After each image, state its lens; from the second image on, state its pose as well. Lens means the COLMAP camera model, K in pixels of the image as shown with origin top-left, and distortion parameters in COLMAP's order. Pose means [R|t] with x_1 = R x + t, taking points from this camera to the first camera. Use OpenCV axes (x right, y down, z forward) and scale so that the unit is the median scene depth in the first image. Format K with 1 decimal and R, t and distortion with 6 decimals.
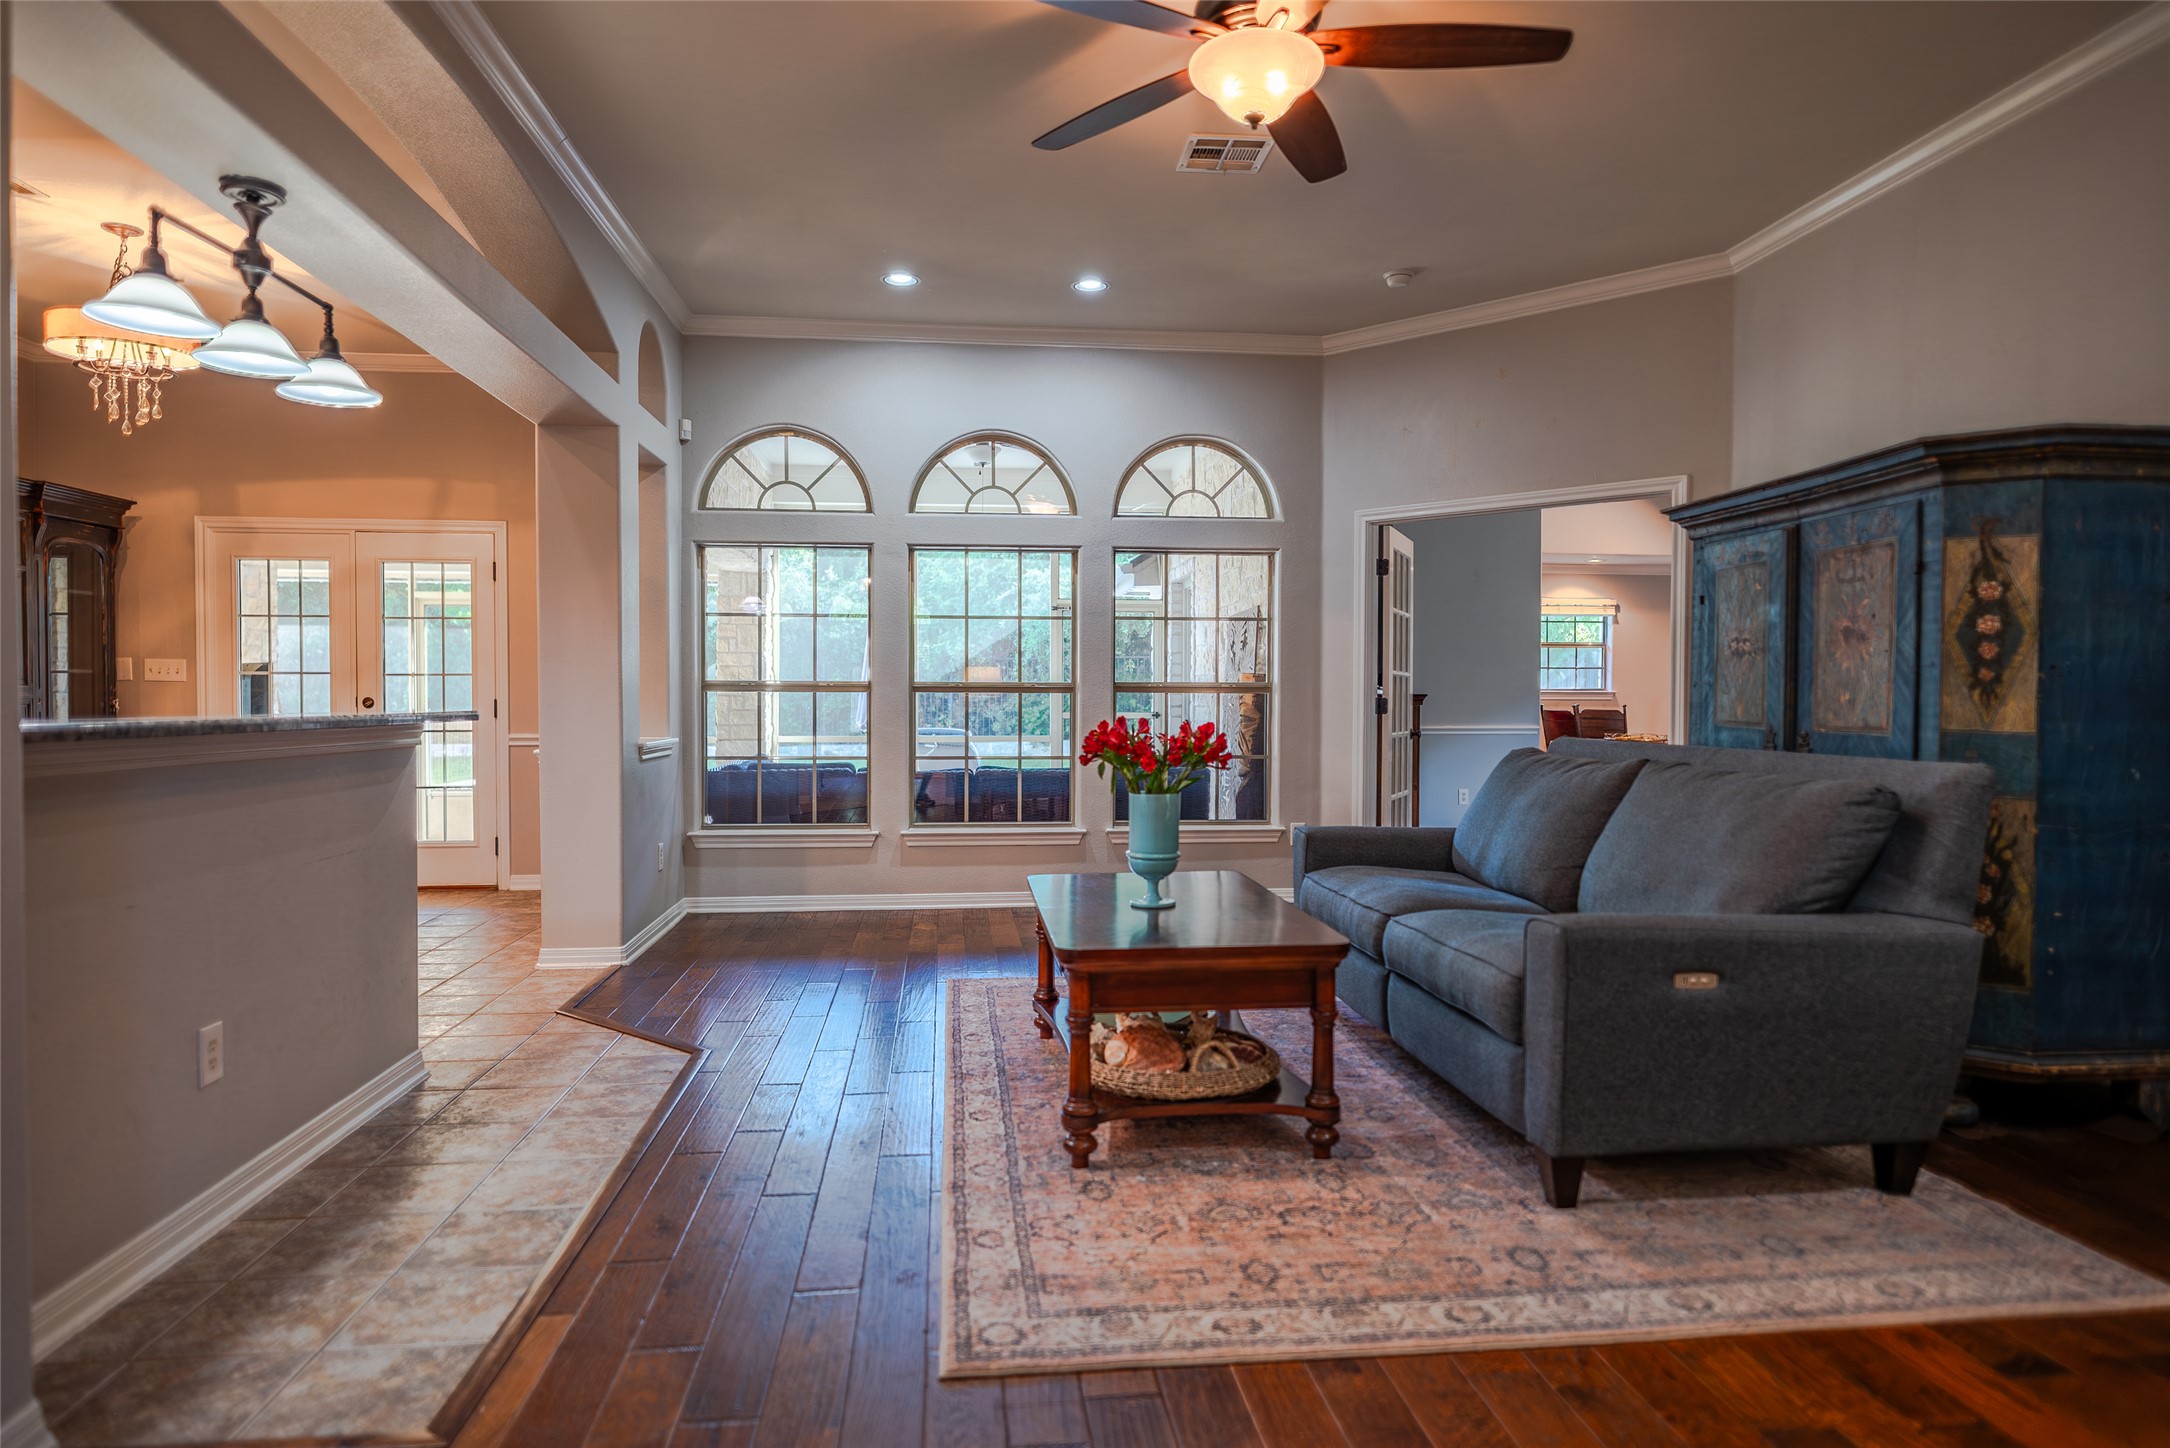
lens RADIAL K [[1240.5, 0, 1063.6], [0, 1240.5, 728.7], [0, 0, 1]] dist [-0.001790, -0.012110]
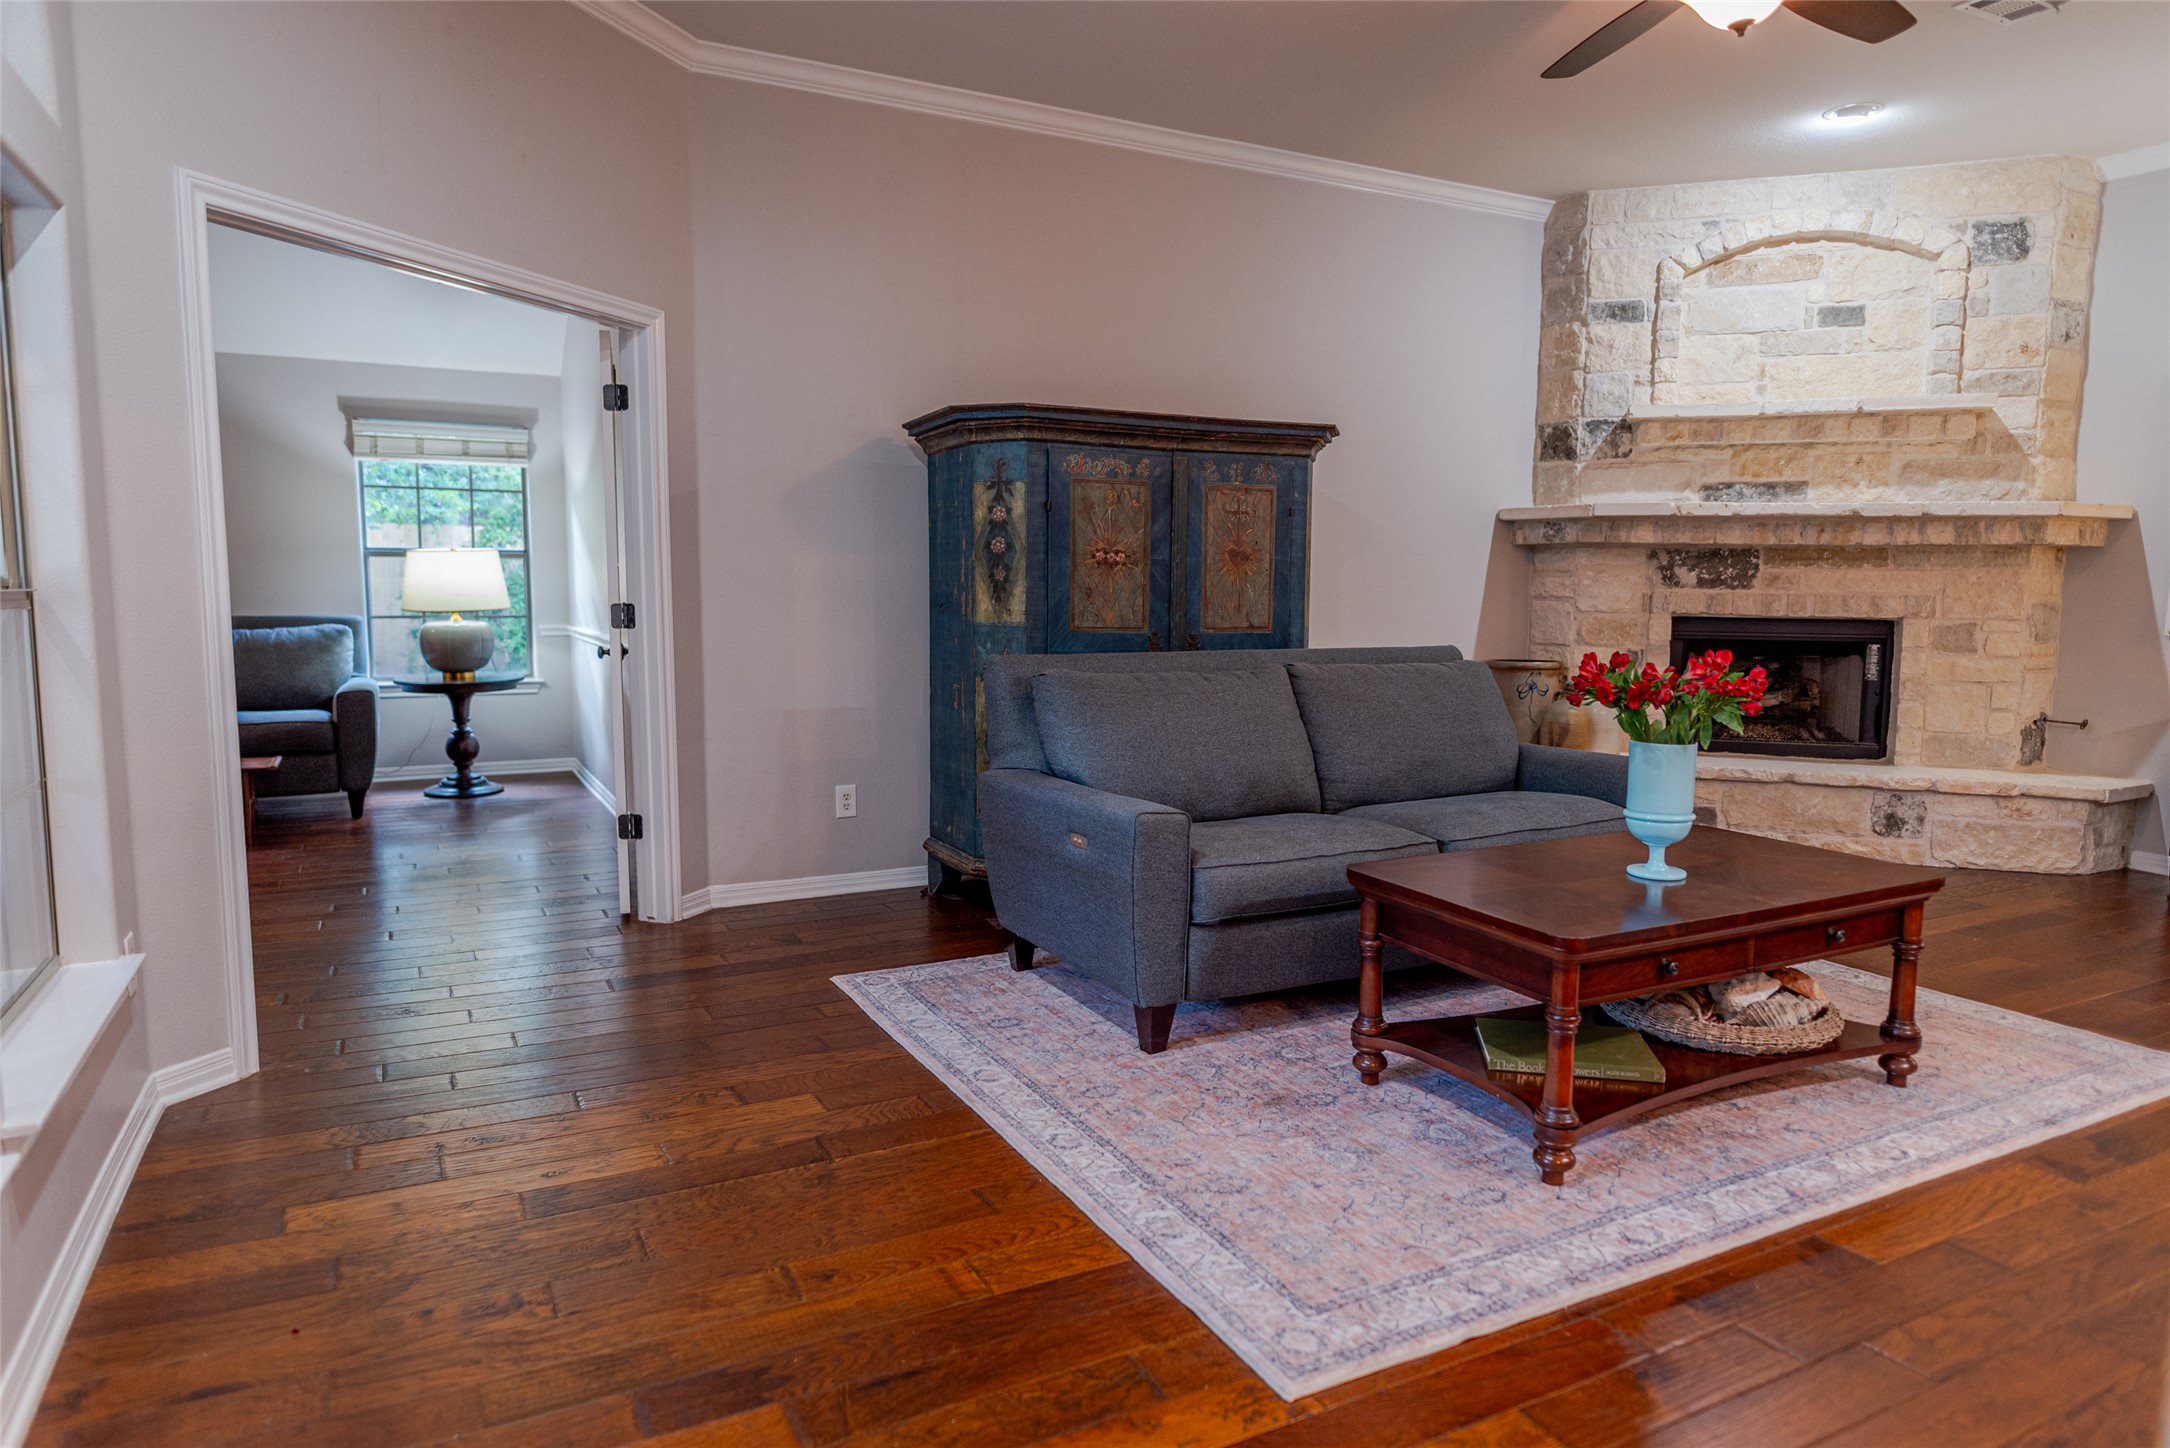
lens RADIAL K [[1310.5, 0, 1085.0], [0, 1310.5, 724.0], [0, 0, 1]] dist [-0.002942, -0.001093]
pose [[-0.377023, -0.099892, 0.920801, -0.562205], [0.019445, 0.993094, 0.115696, -0.061130], [-0.926000, 0.061525, -0.372477, 1.622276]]
